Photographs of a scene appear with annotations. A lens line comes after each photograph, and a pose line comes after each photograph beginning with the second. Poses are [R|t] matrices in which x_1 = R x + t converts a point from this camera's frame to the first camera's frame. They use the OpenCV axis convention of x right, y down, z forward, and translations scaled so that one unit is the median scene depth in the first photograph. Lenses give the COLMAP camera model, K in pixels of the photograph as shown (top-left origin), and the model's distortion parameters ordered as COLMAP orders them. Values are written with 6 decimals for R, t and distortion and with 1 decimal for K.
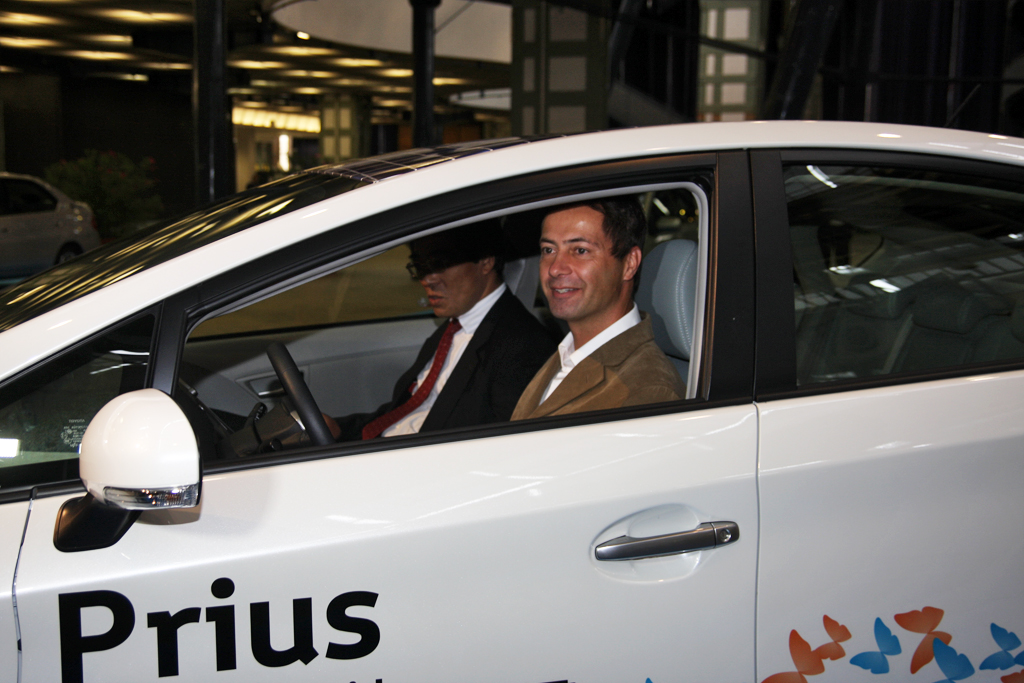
lens RADIAL K [[1338.5, 0, 514.7], [0, 1338.5, 341.4], [0, 0, 1]] dist [0.031293, 0.000000]
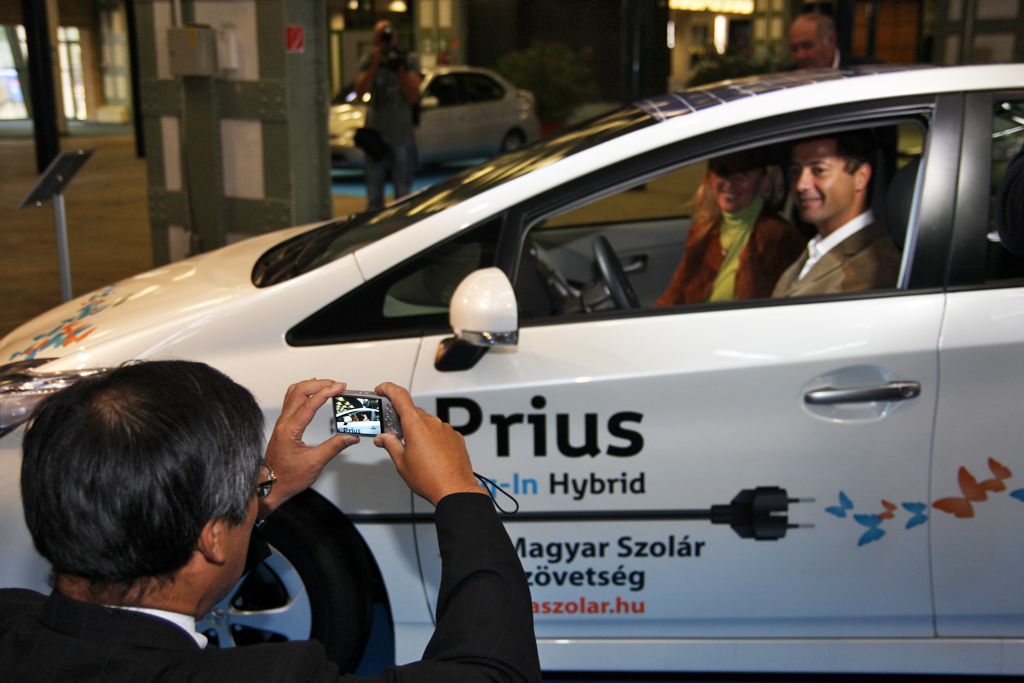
lens RADIAL K [[1307.0, 0, 513.7], [0, 1307.0, 344.9], [0, 0, 1]] dist [0.016221, 0.000000]
pose [[0.945206, 0.051671, -0.322360, 0.202633], [-0.019479, 0.994563, 0.102303, -0.026240], [0.325893, -0.090418, 0.941073, -0.342773]]
